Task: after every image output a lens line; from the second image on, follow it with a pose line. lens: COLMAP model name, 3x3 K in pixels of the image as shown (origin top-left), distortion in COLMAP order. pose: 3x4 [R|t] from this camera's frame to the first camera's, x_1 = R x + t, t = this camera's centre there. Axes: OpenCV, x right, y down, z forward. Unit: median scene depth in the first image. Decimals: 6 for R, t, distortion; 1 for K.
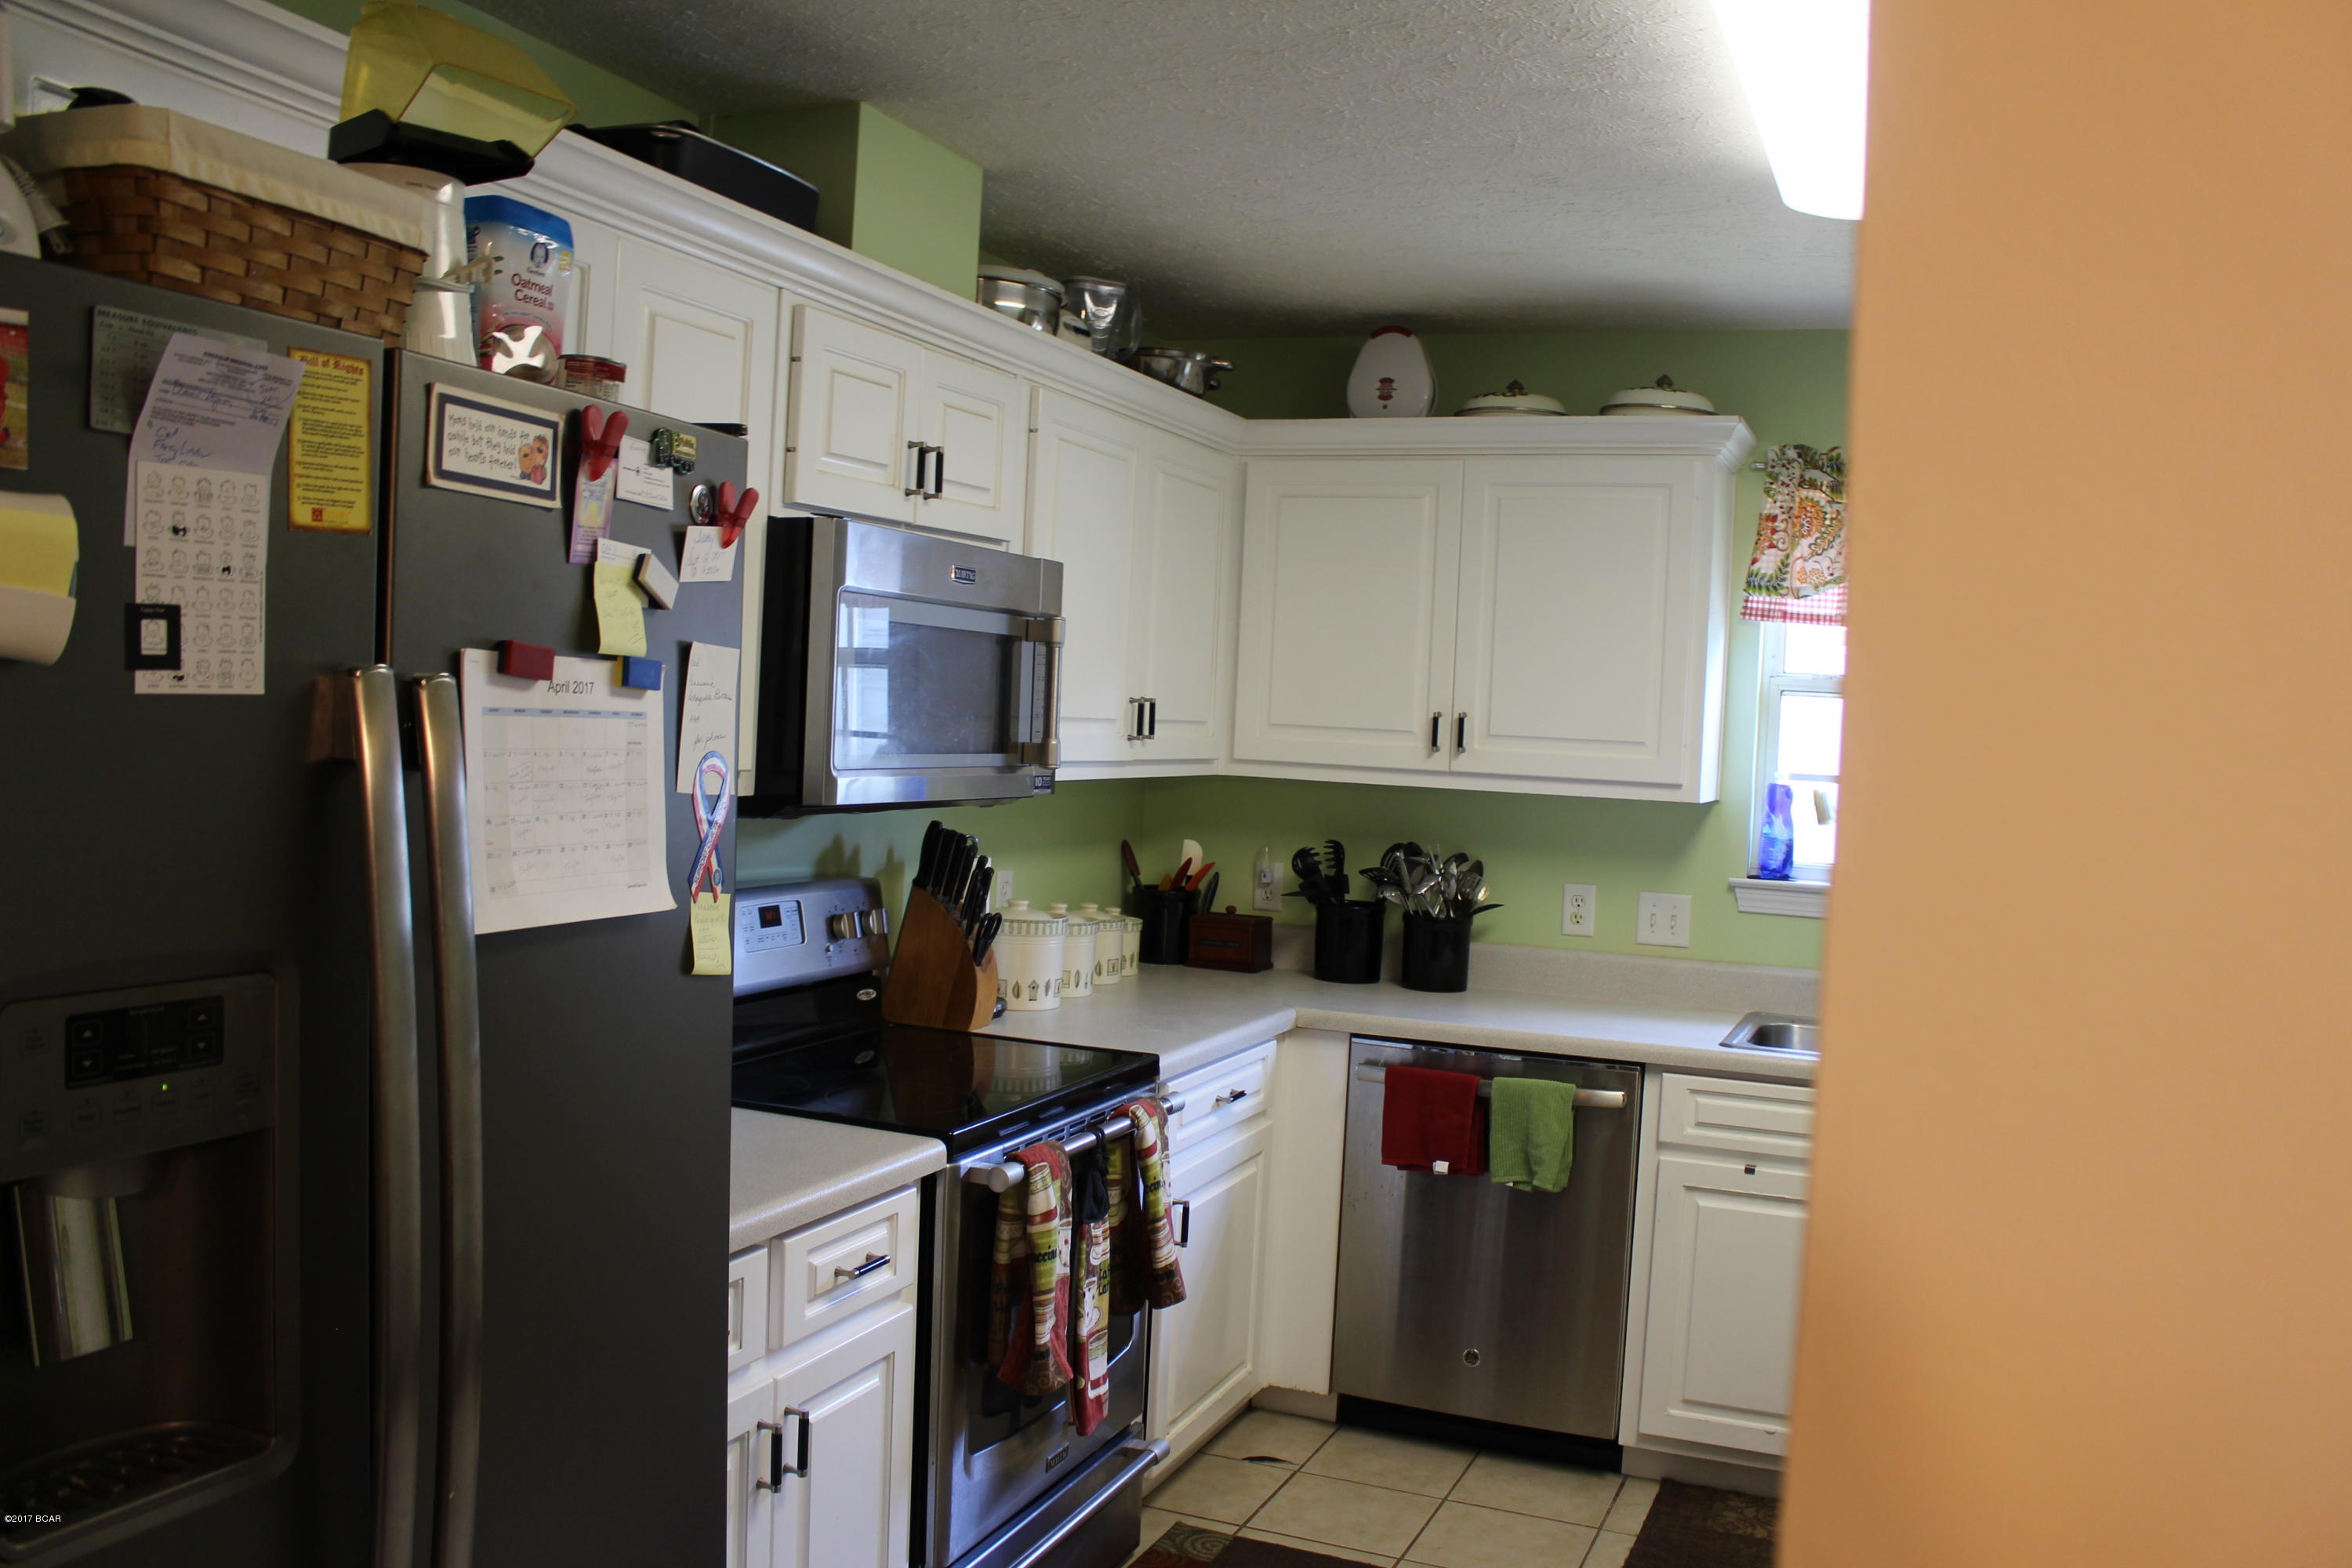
lens RADIAL K [[1938.6, 0, 1184.4], [0, 1938.6, 775.6], [0, 0, 1]] dist [-0.163677, 0.134677]
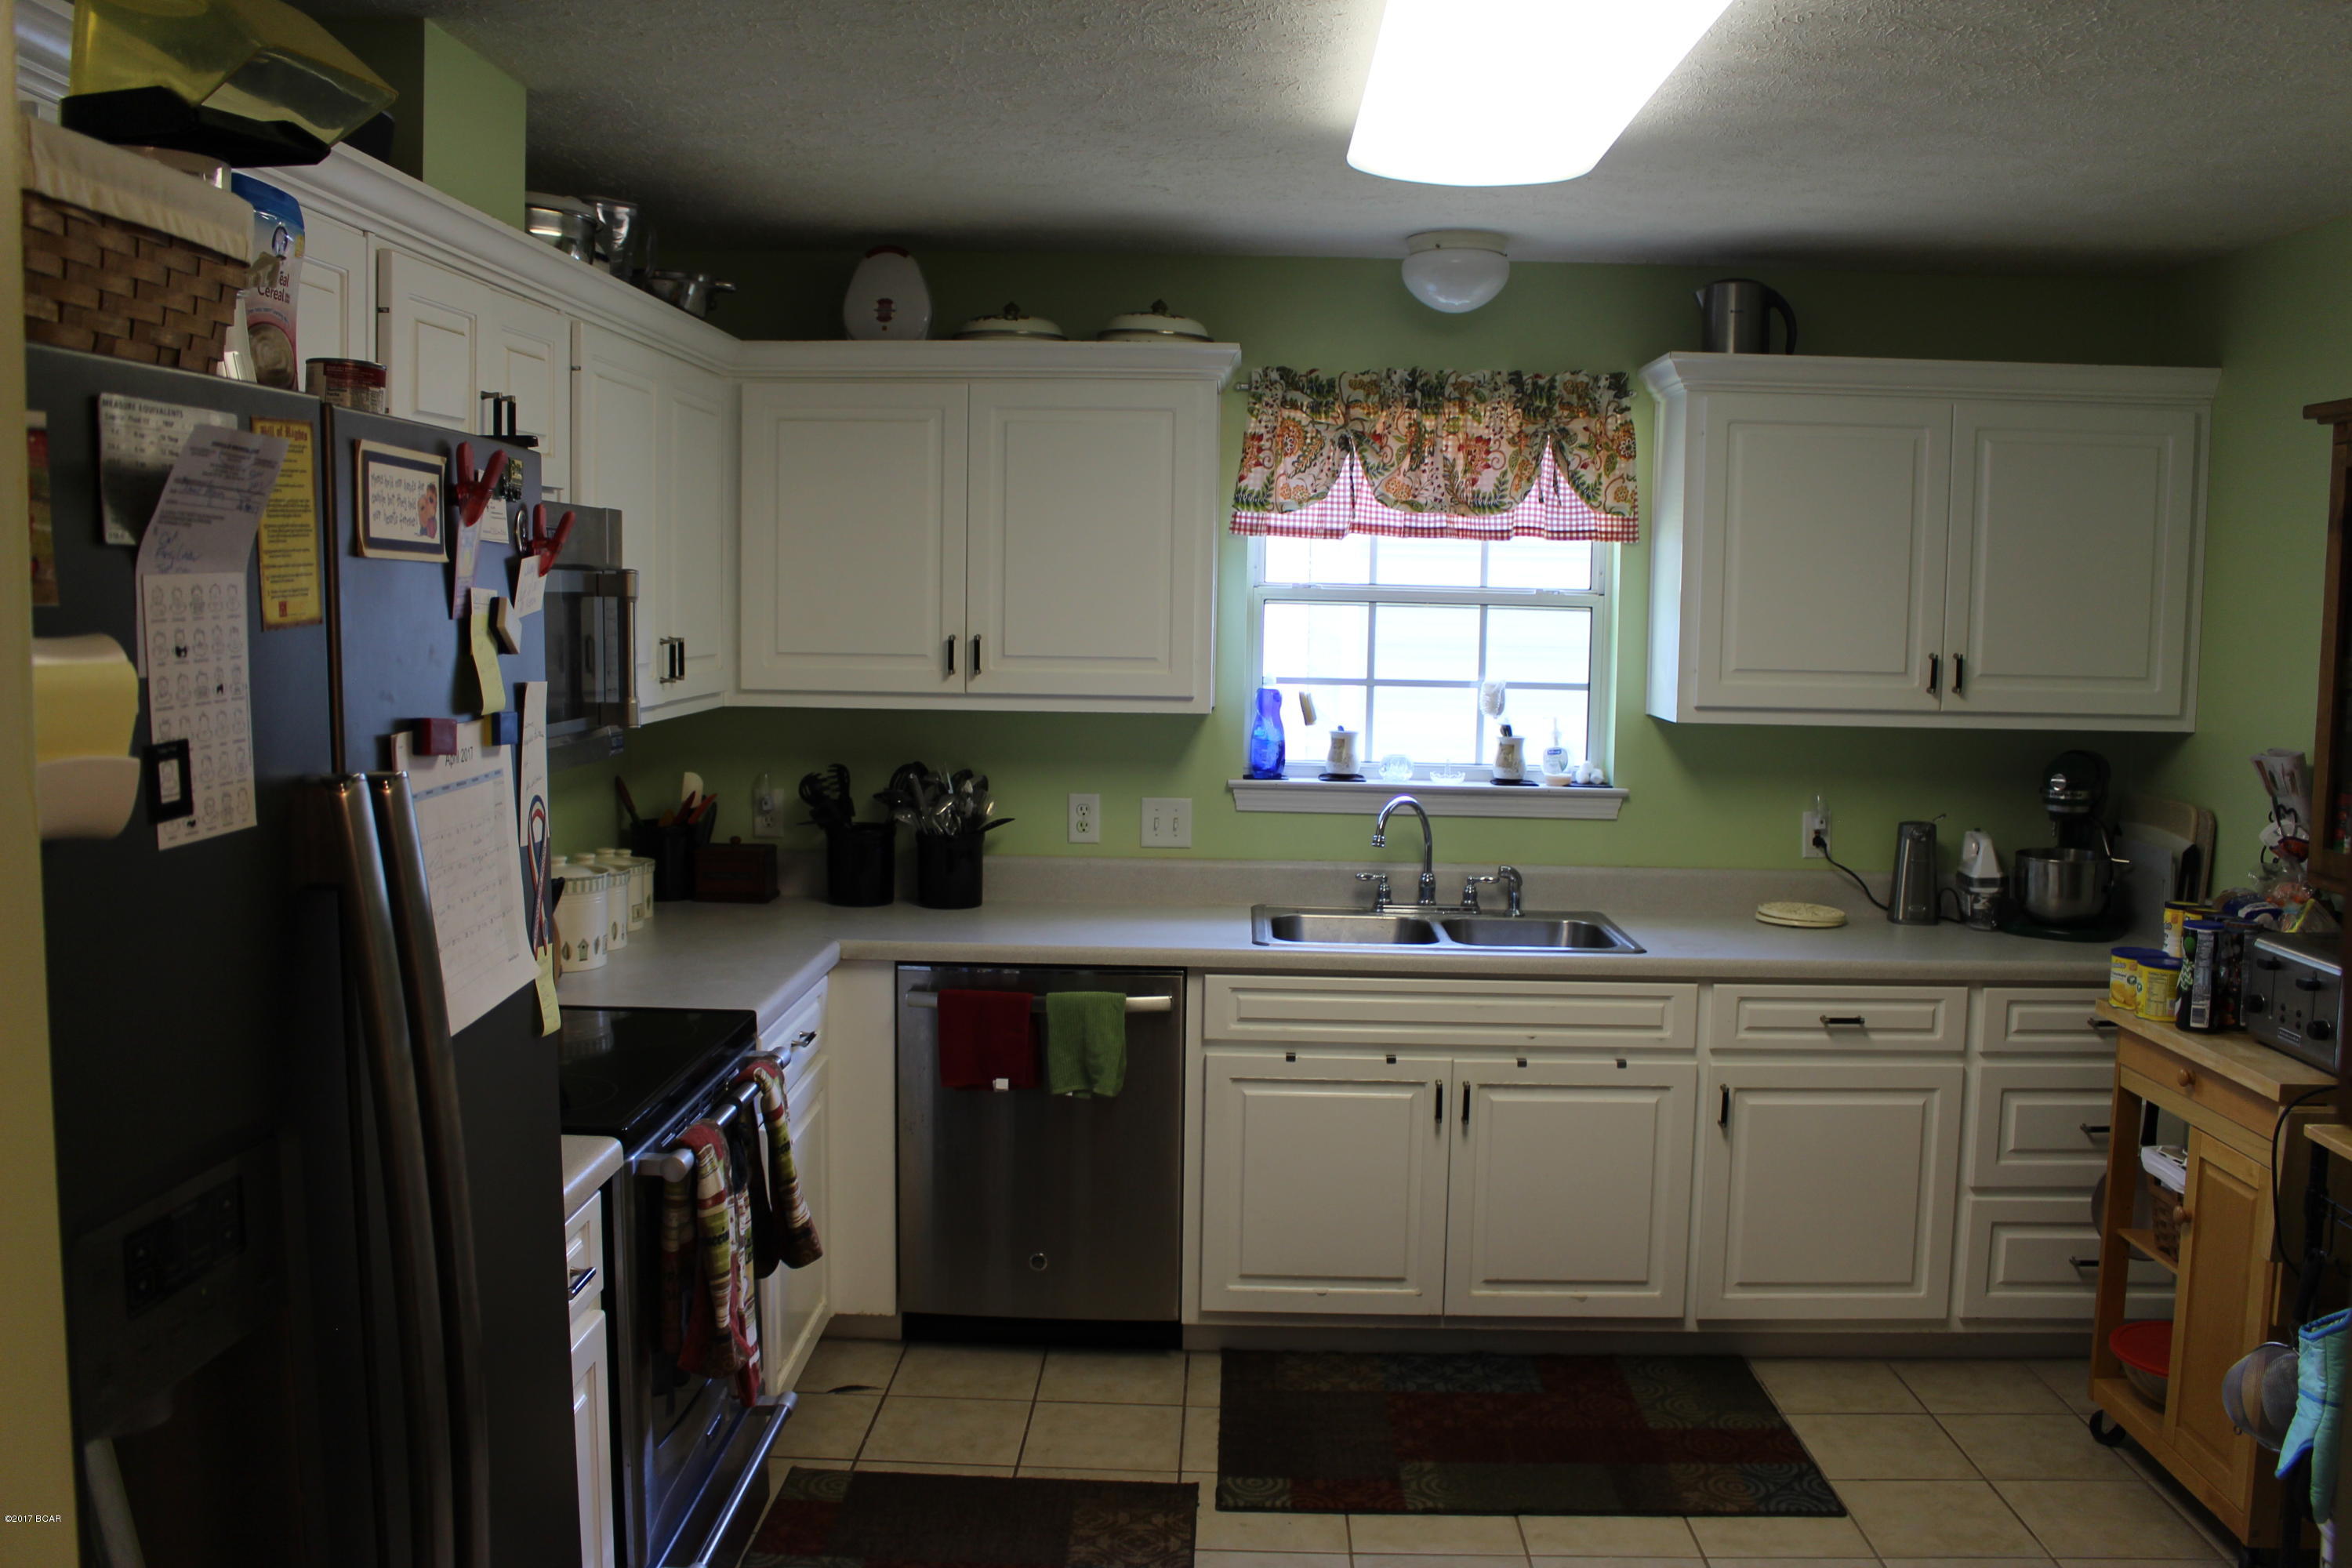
lens RADIAL K [[1938.6, 0, 1184.4], [0, 1938.6, 775.6], [0, 0, 1]] dist [-0.163677, 0.134677]
pose [[0.933058, -0.064795, 0.353842, -0.124647], [0.039169, 0.996096, 0.079117, -0.037099], [-0.357586, -0.059961, 0.931953, 0.013395]]
